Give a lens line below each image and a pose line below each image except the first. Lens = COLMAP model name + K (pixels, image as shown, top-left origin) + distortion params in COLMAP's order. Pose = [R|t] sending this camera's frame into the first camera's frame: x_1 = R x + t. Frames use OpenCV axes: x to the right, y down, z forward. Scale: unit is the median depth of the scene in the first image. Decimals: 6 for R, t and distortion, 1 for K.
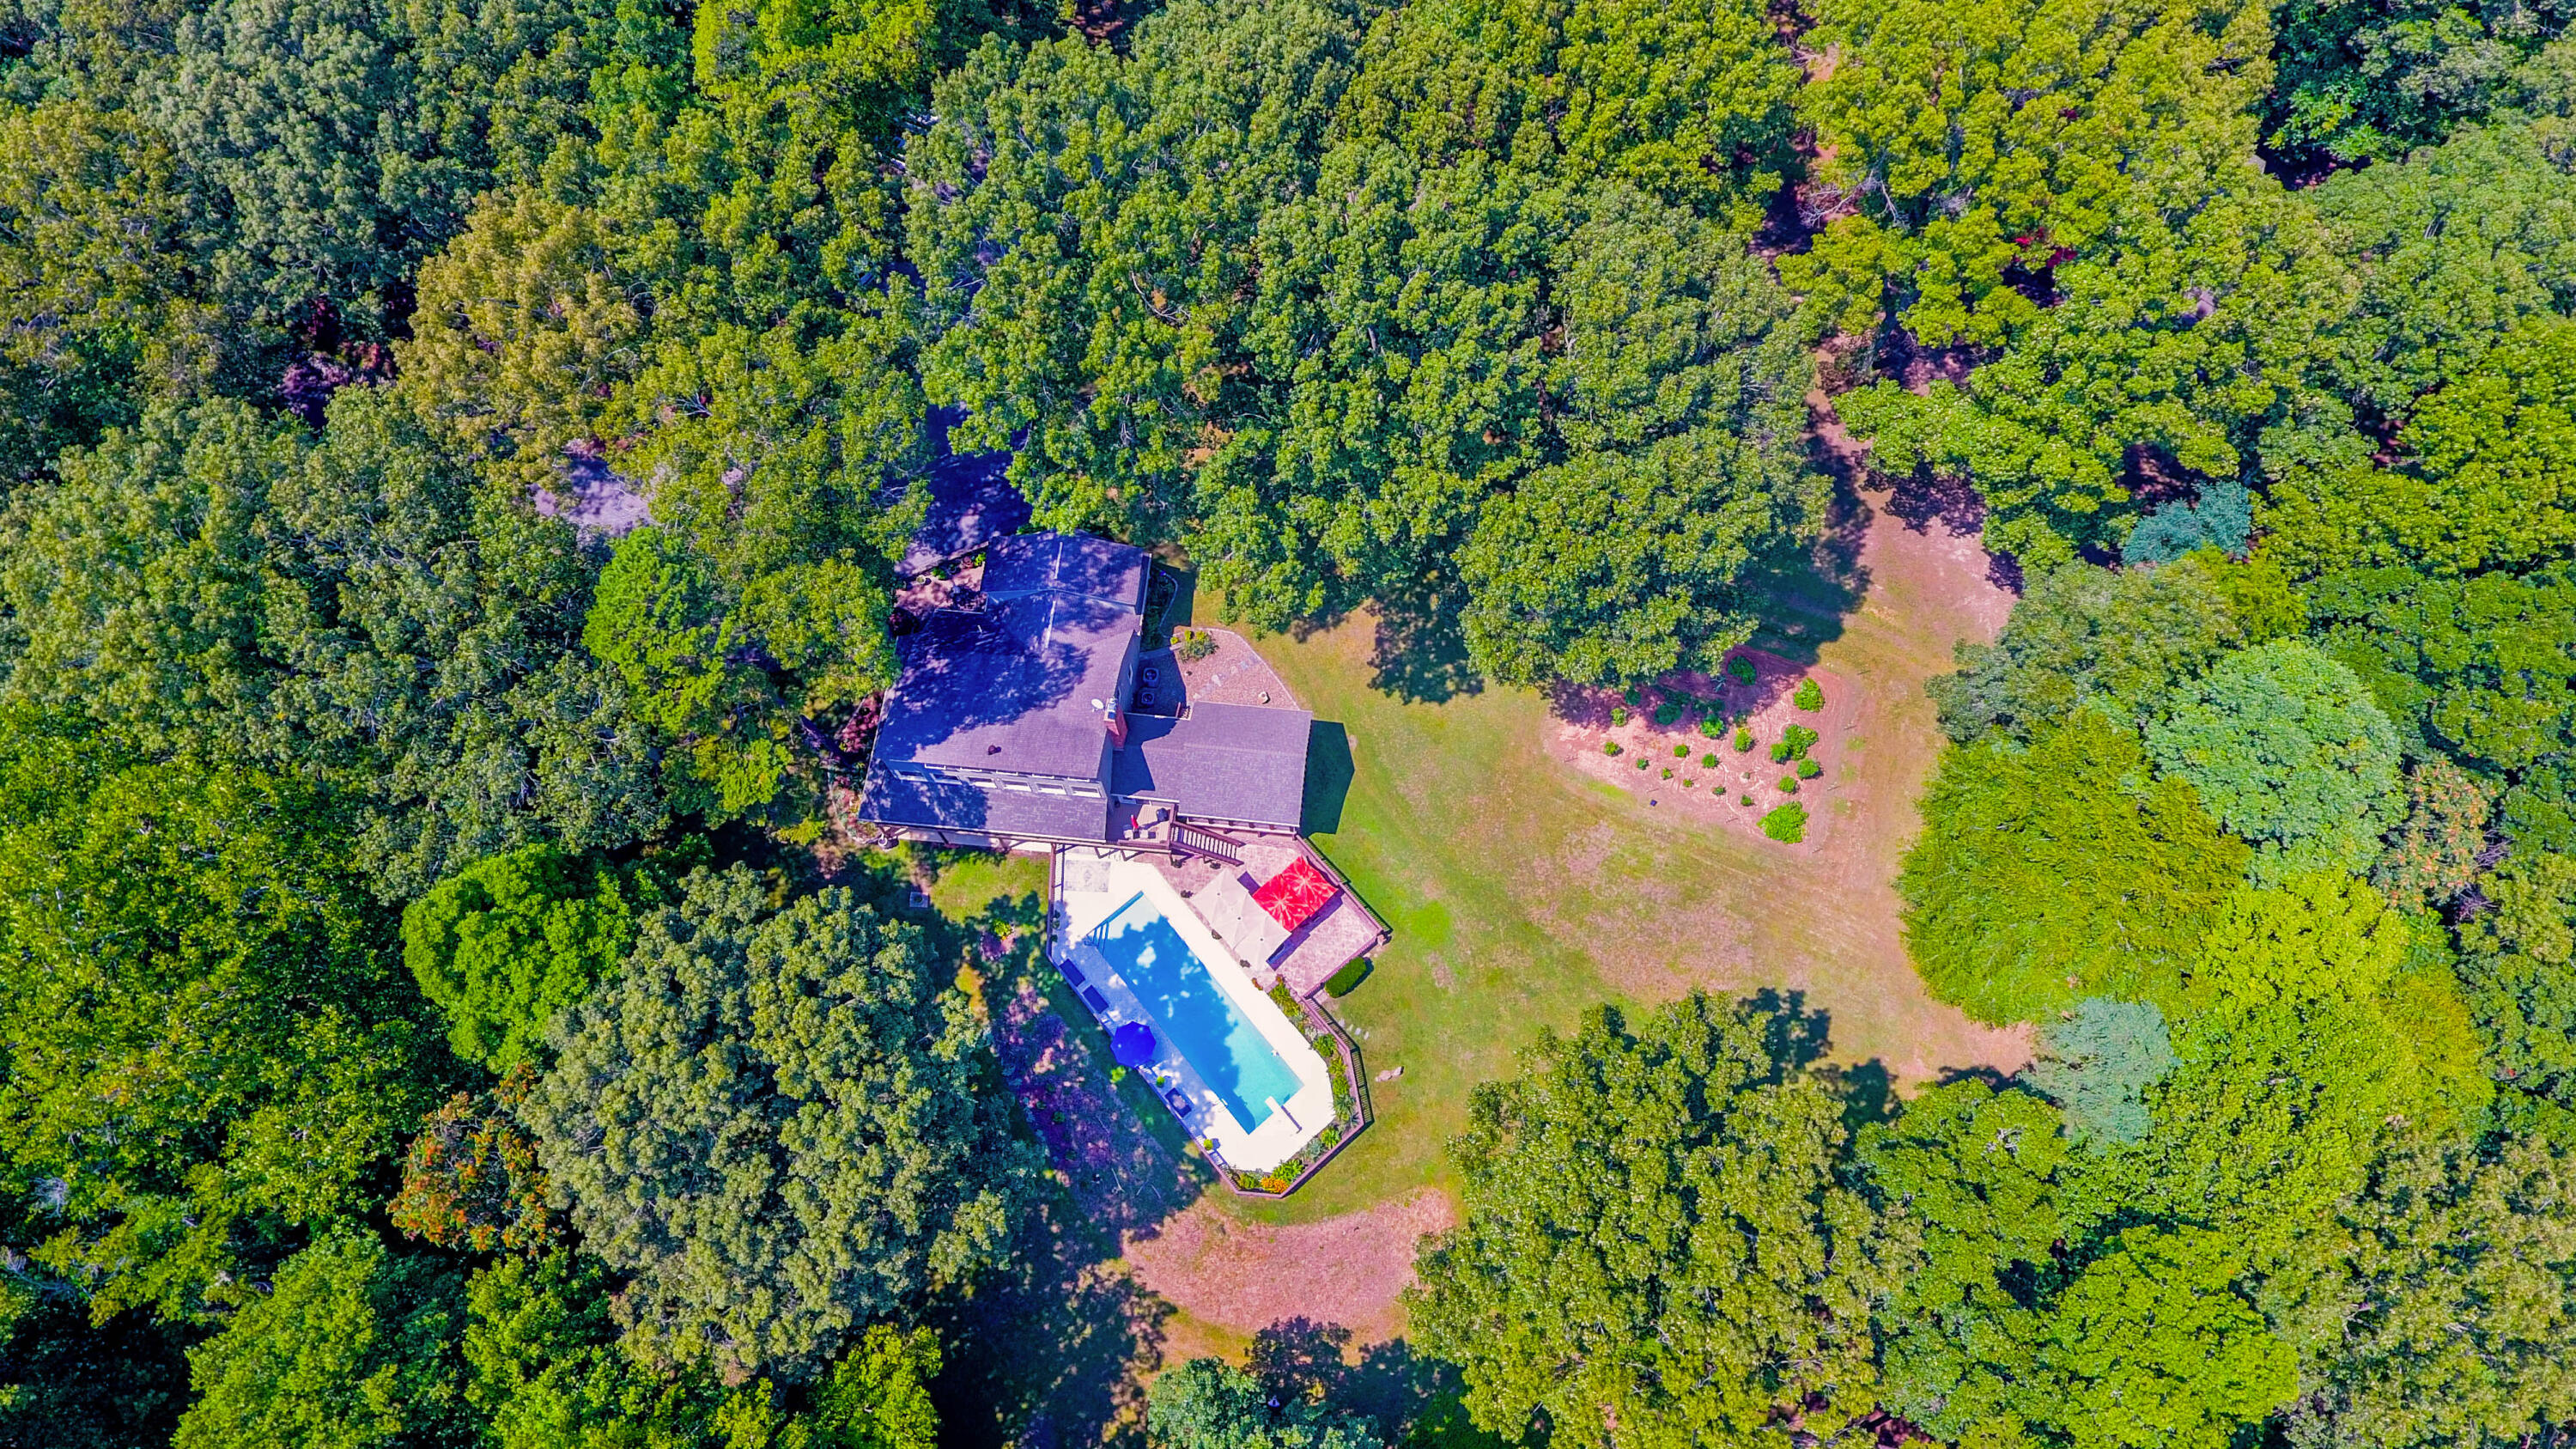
lens RADIAL K [[1512.4, 0, 1280.0], [0, 1512.4, 689.7], [0, 0, 1]] dist [-0.002171, -0.001311]
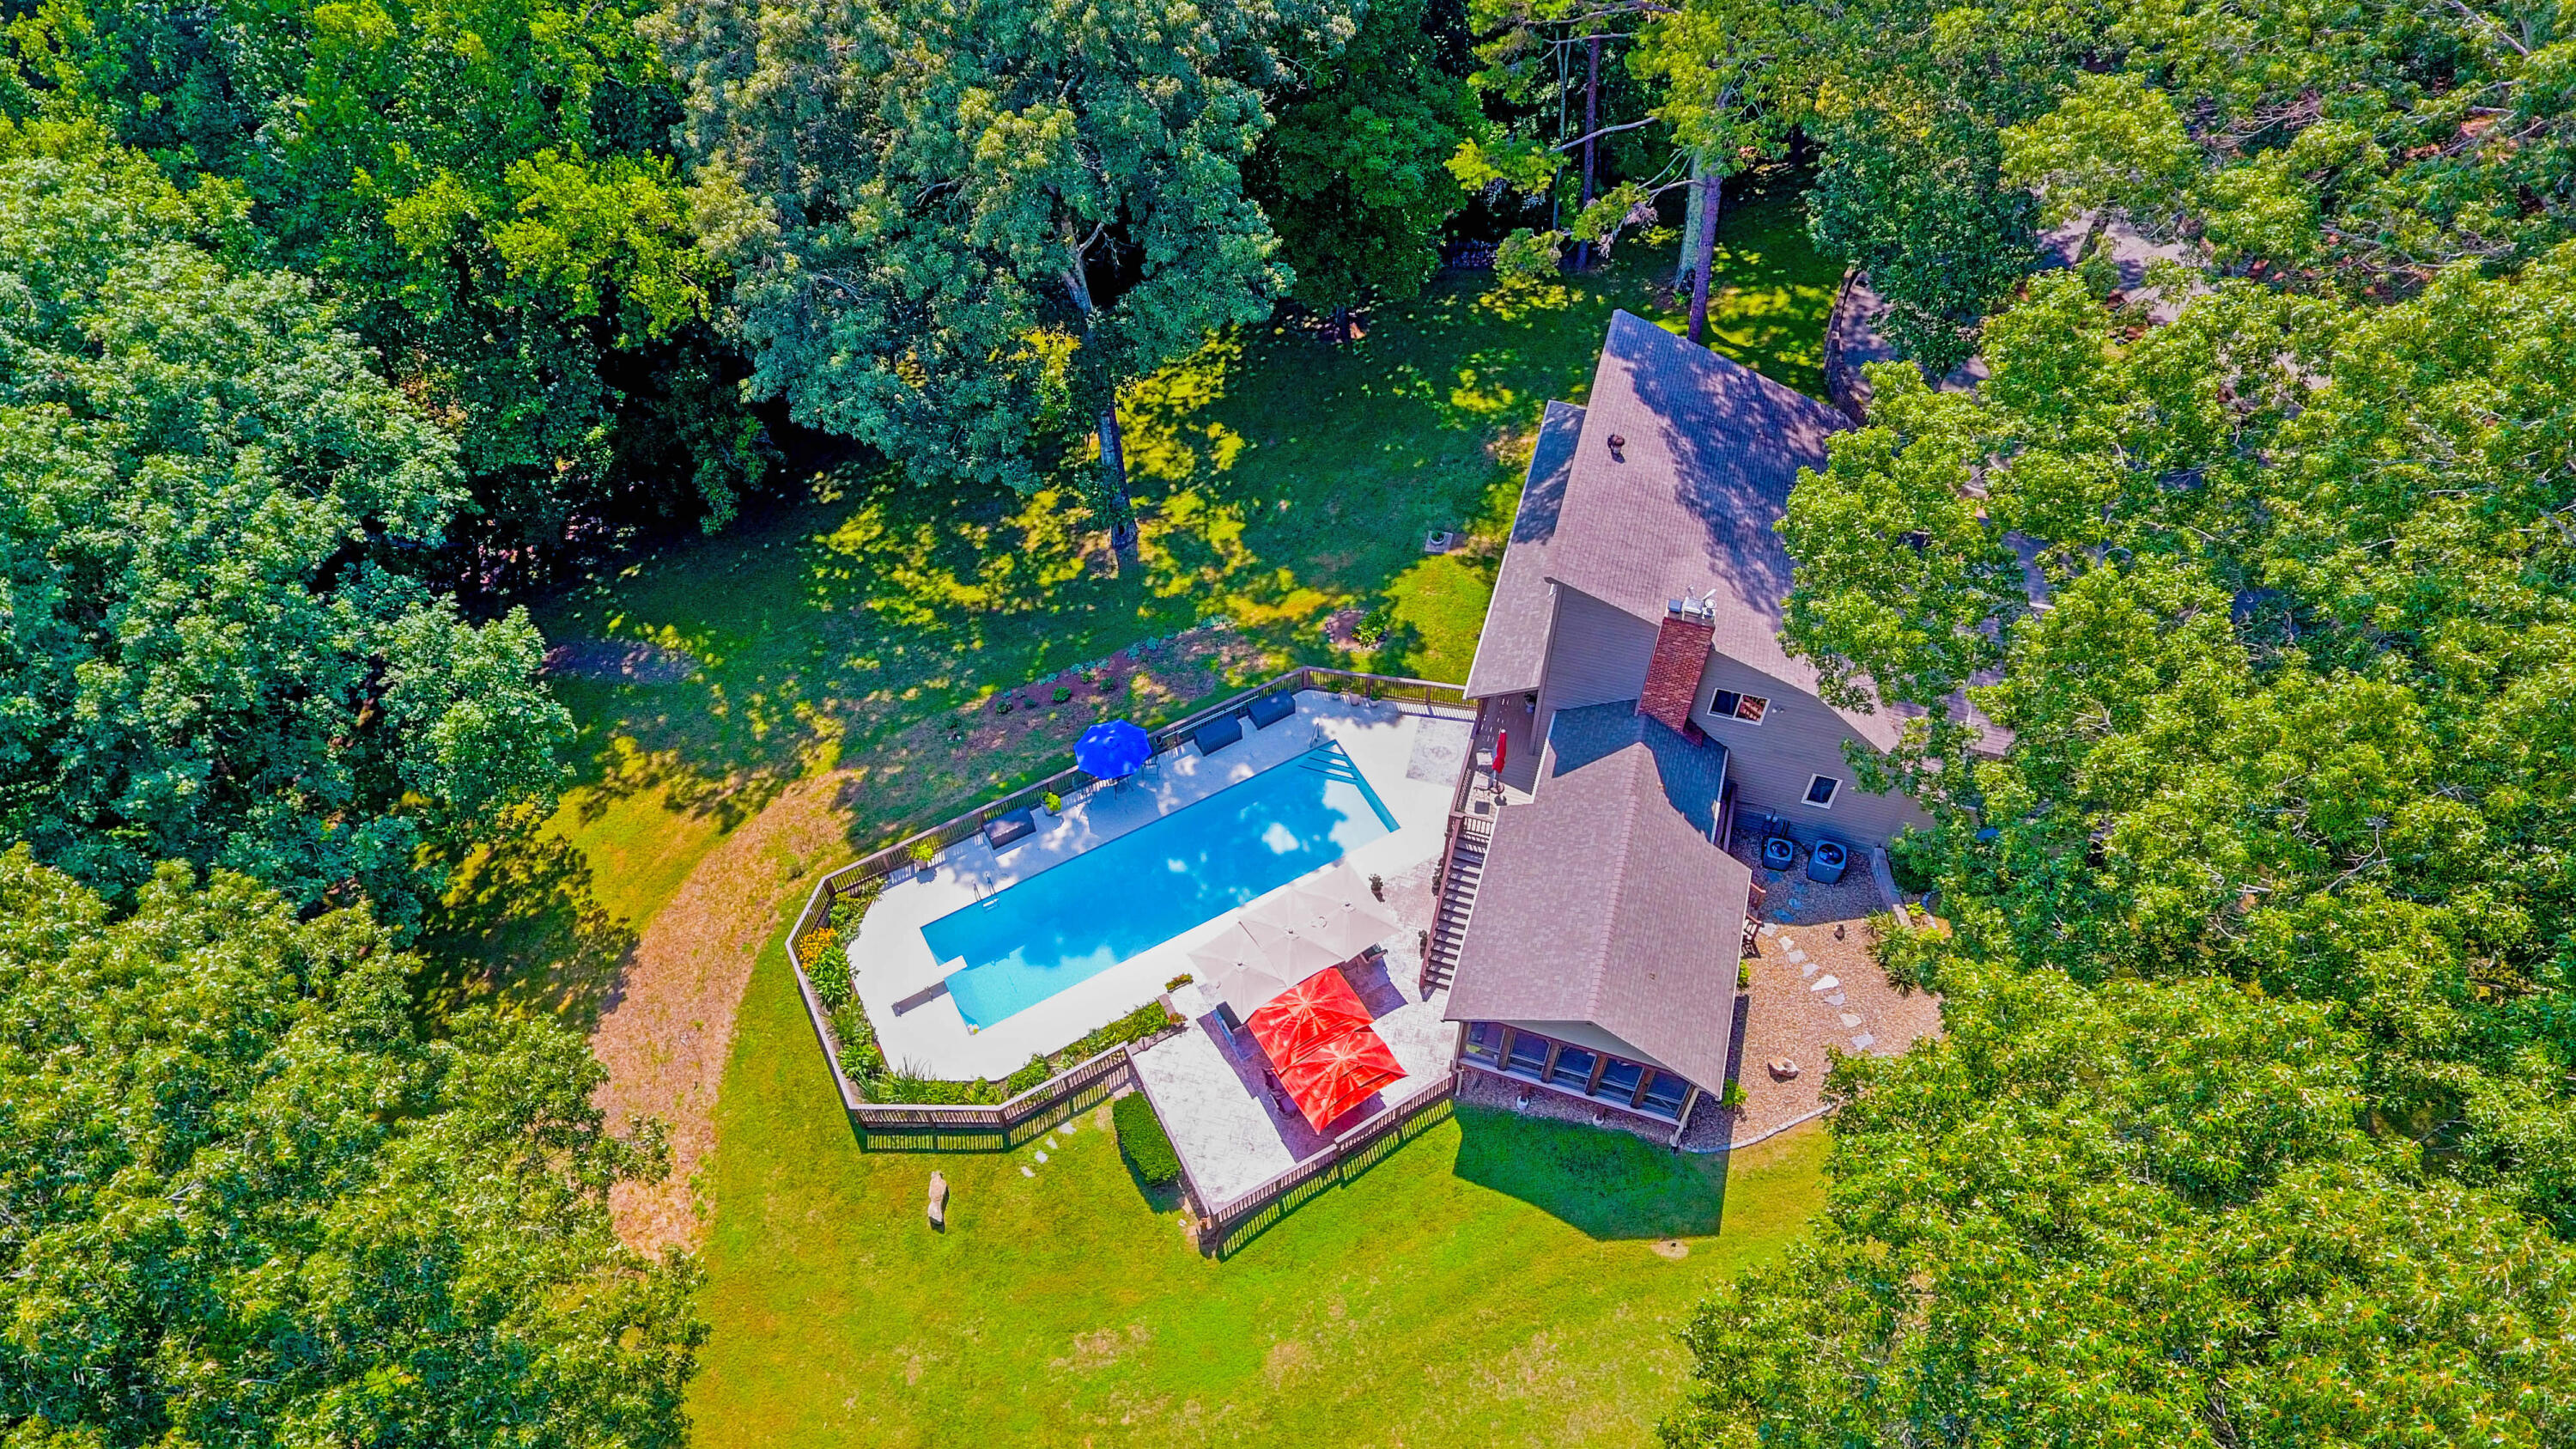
lens RADIAL K [[1530.5, 0, 1288.0], [0, 1530.5, 724.5], [0, 0, 1]] dist [0.022420, 0.000253]
pose [[-0.191842, 0.778415, -0.597717, 0.234856], [-0.899407, 0.104288, 0.424488, -0.075344], [0.392763, 0.619026, 0.680106, 0.633703]]
